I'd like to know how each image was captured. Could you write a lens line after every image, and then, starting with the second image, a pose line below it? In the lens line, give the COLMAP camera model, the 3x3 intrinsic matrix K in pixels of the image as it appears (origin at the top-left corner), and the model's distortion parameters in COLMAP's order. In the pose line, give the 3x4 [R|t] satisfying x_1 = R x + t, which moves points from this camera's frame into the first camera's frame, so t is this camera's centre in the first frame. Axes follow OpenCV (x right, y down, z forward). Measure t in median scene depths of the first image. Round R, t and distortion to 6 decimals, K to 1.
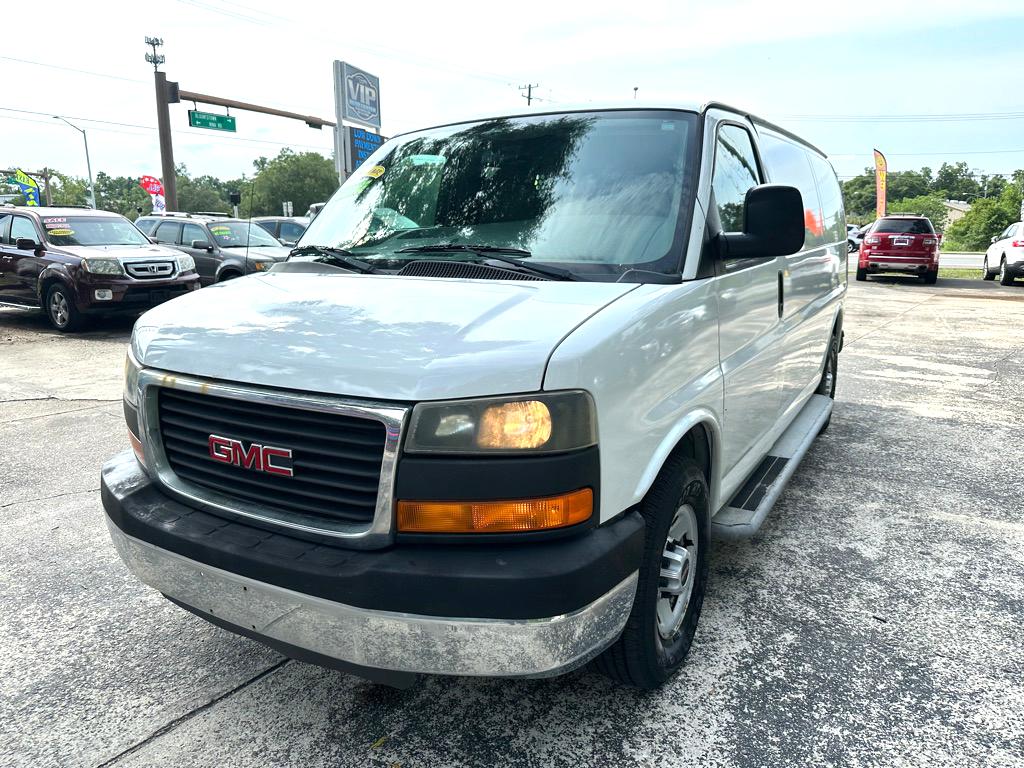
lens RADIAL K [[795.6, 0, 508.3], [0, 795.6, 385.4], [0, 0, 1]] dist [-0.001953, 0.009530]
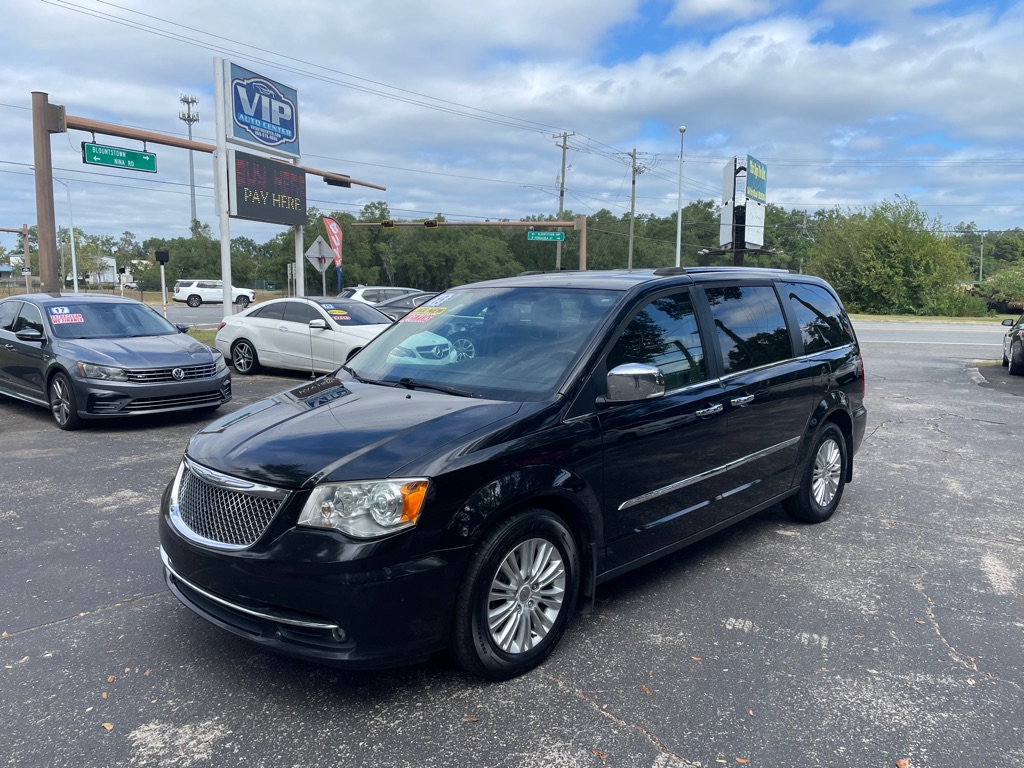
lens RADIAL K [[785.0, 0, 514.9], [0, 785.0, 372.1], [0, 0, 1]] dist [0.084676, -0.108165]
pose [[0.996849, 0.012330, -0.078356, 0.082093], [-0.019517, 0.995602, -0.091625, -0.061537], [0.076882, 0.092866, 0.992706, 0.286479]]
